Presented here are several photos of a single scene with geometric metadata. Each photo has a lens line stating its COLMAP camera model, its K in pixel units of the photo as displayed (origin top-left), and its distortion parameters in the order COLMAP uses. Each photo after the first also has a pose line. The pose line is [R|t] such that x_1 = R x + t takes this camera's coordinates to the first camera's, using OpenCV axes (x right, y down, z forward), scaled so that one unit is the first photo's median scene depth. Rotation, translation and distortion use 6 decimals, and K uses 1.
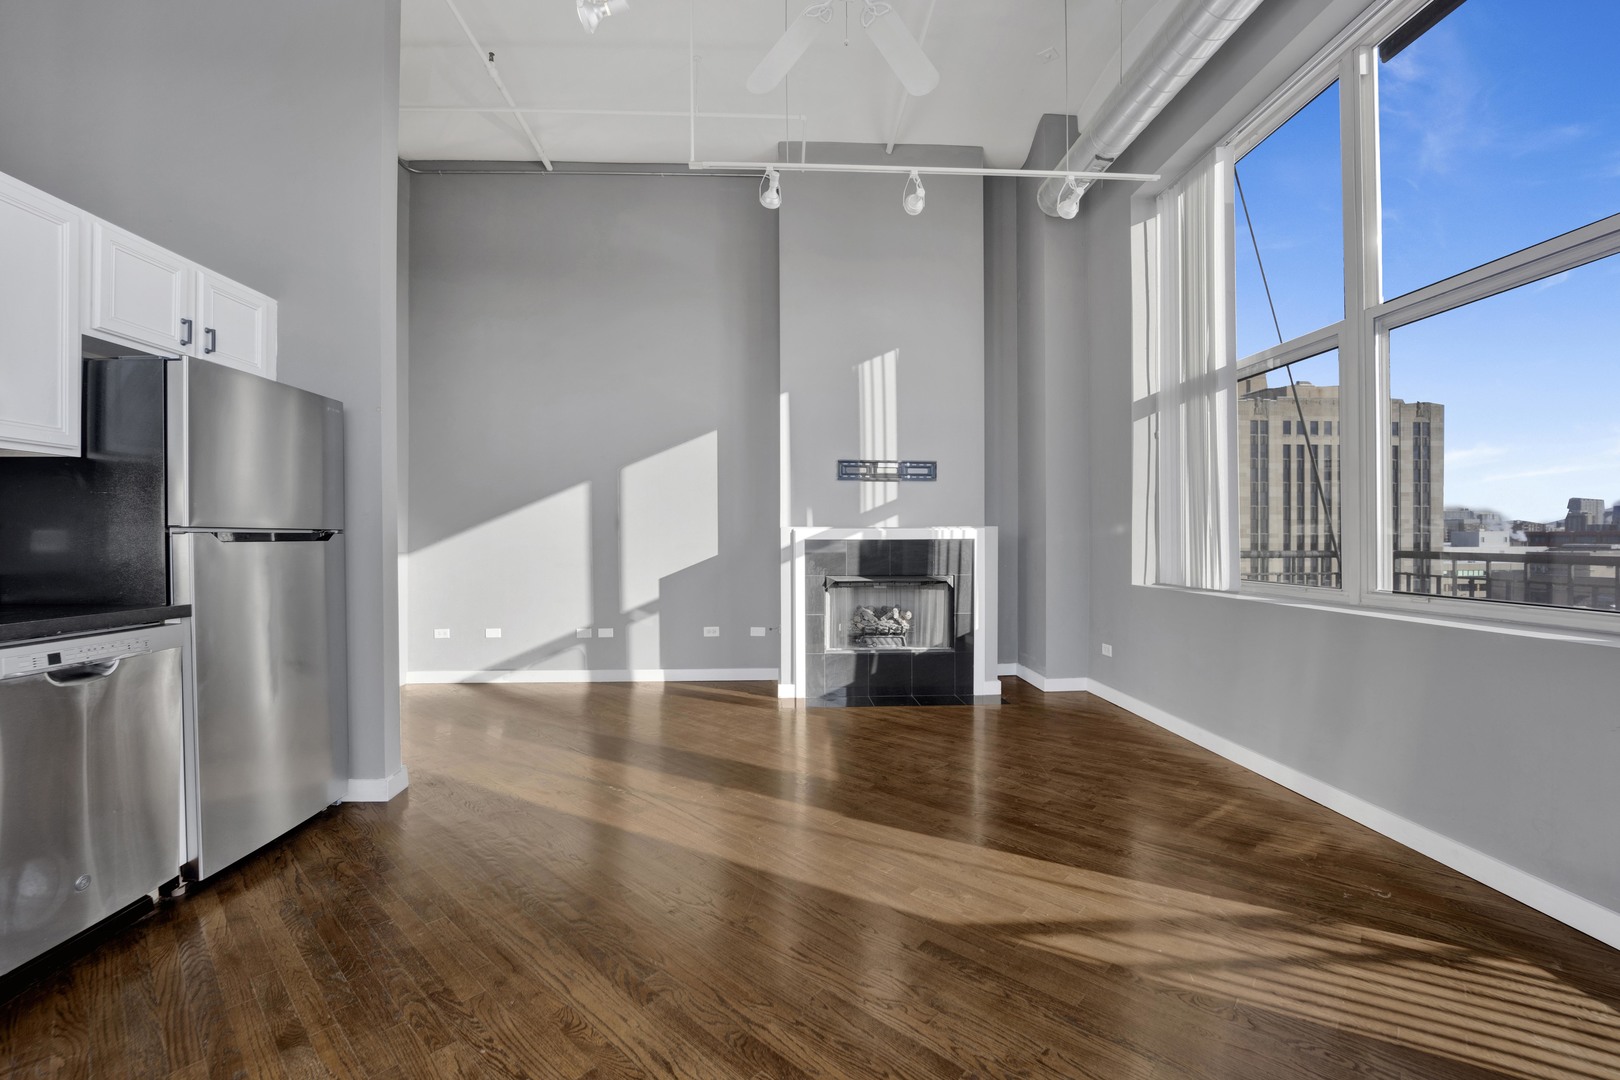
lens RADIAL K [[668.5, 0, 804.6], [0, 668.5, 537.0], [0, 0, 1]] dist [-0.018654, -0.000255]
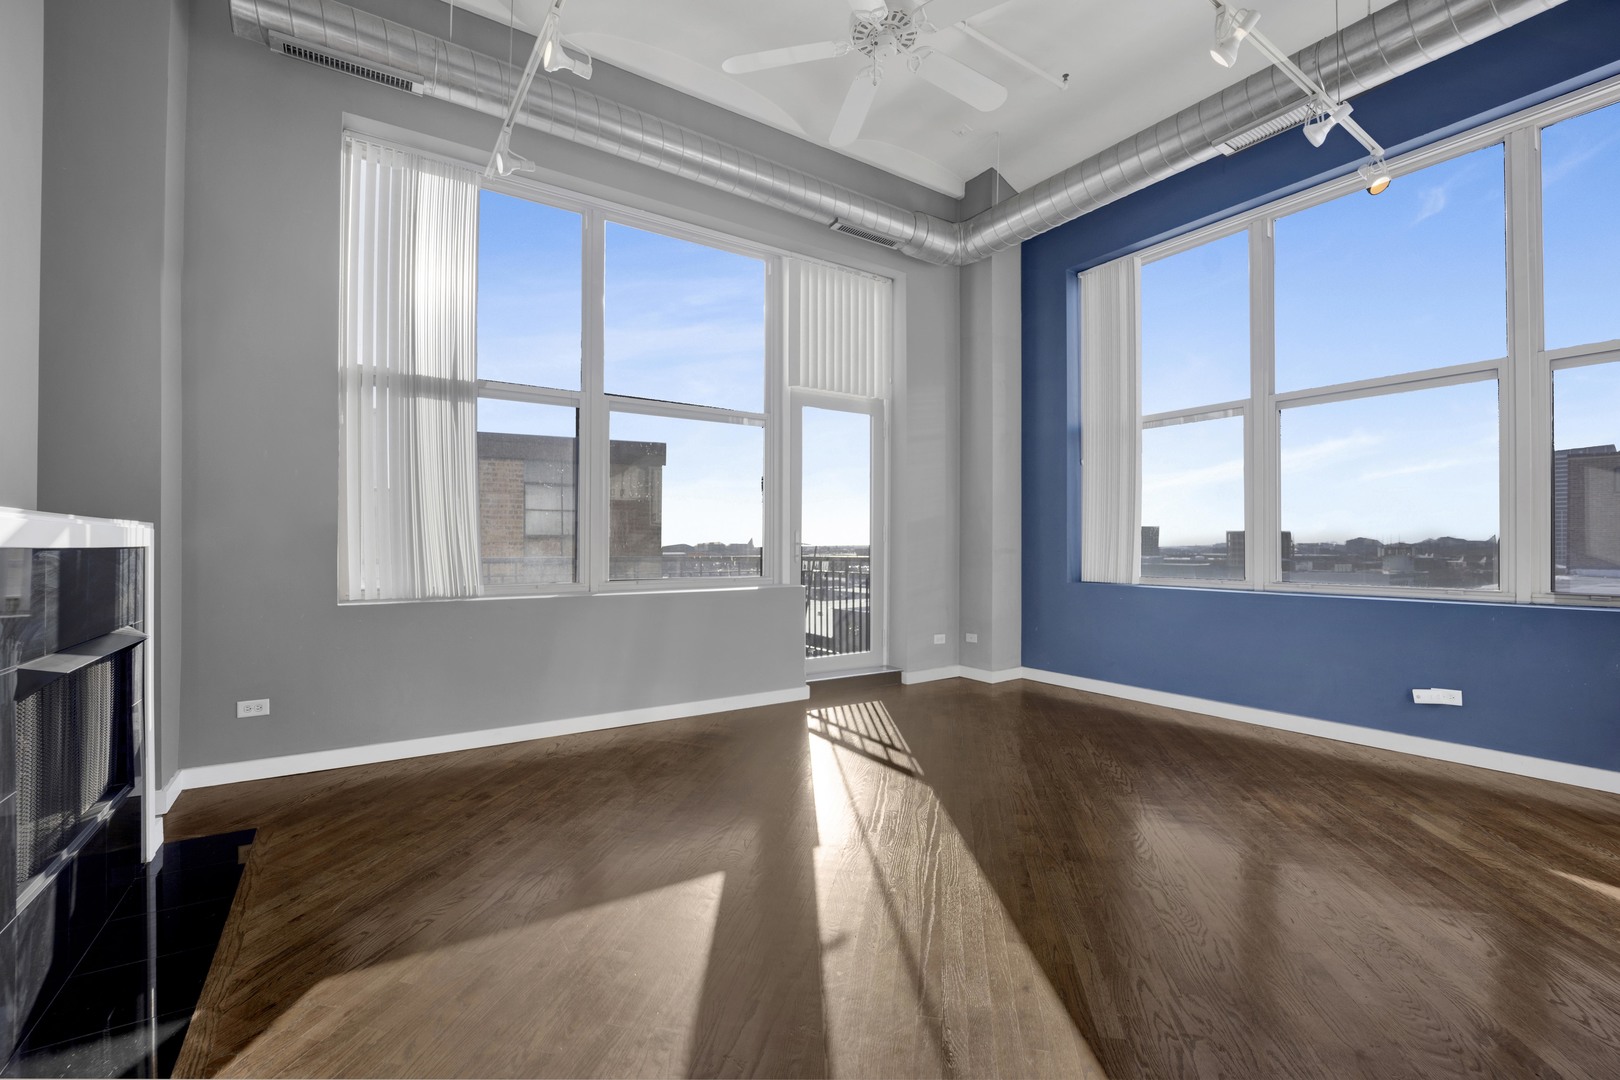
lens RADIAL K [[668.5, 0, 804.6], [0, 668.5, 537.0], [0, 0, 1]] dist [-0.018654, -0.000255]
pose [[-0.520605, 0.012598, 0.853705, -0.390285], [0.001206, 0.999901, -0.014020, 0.004708], [-0.853797, -0.006269, -0.520568, 0.831943]]
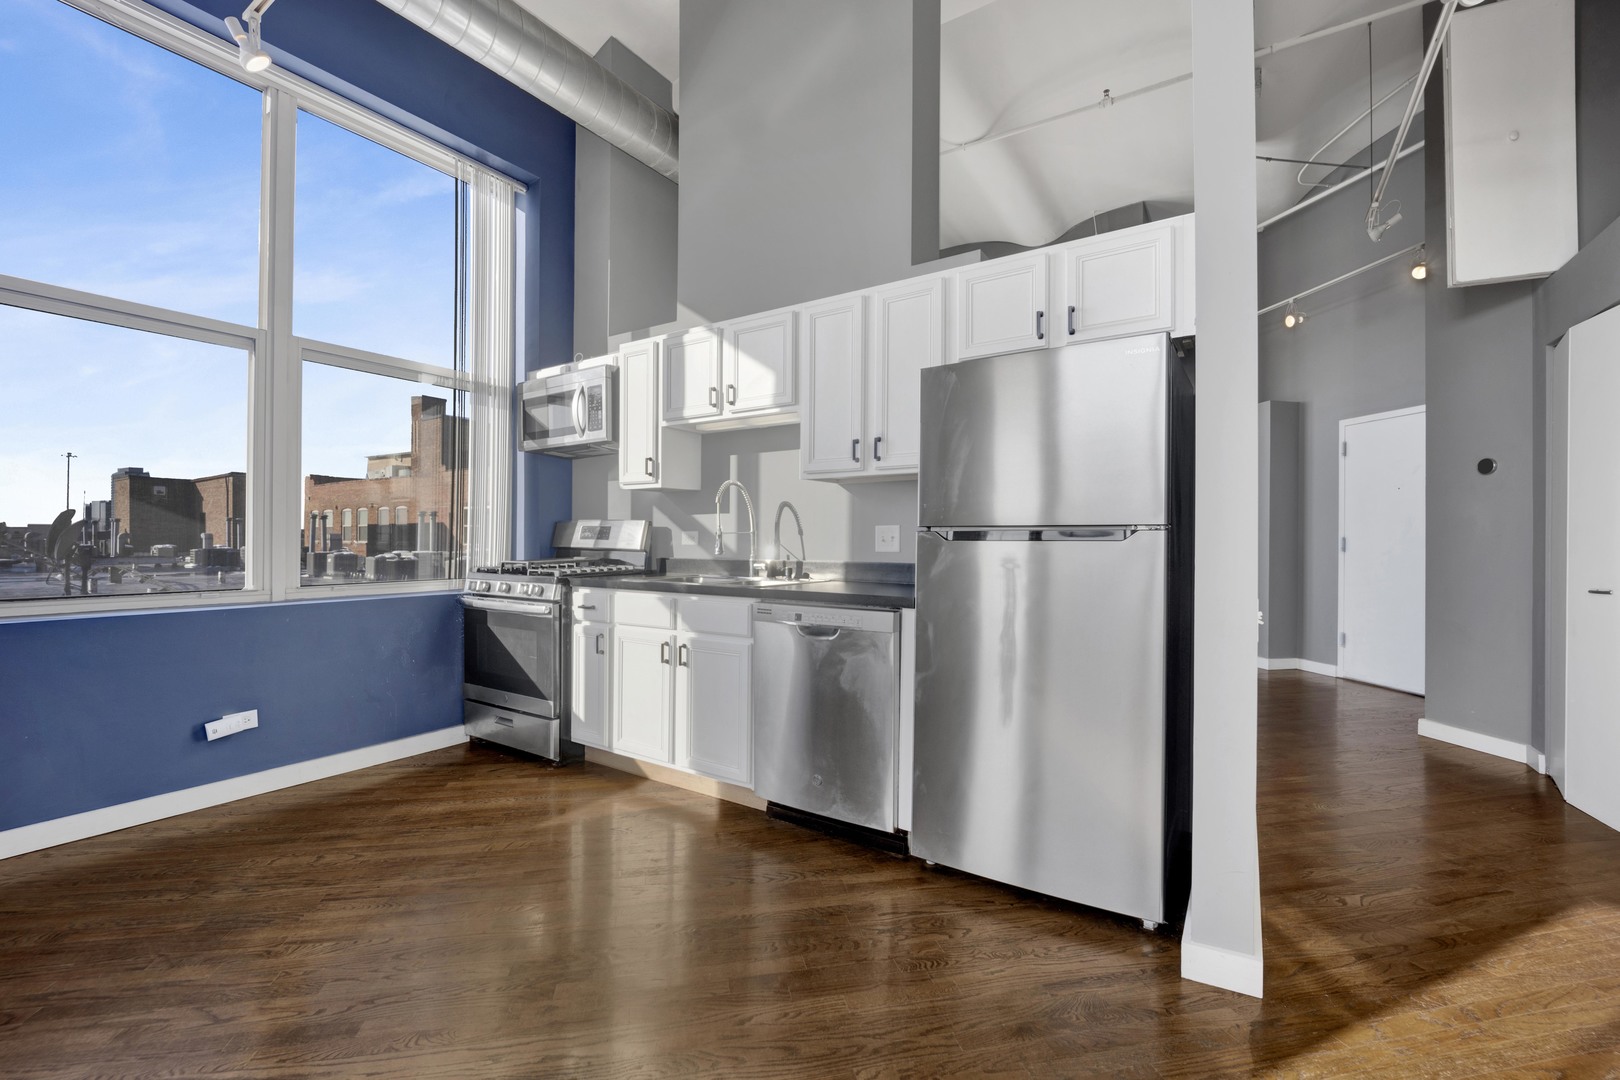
lens RADIAL K [[676.9, 0, 810.0], [0, 676.9, 540.0], [0, 0, 1]] dist [-0.021615, -0.000230]
pose [[-0.581339, -0.001067, -0.813661, 0.033466], [-0.004372, 0.999989, 0.001813, 0.003010], [0.813650, 0.004611, -0.581337, 0.634299]]
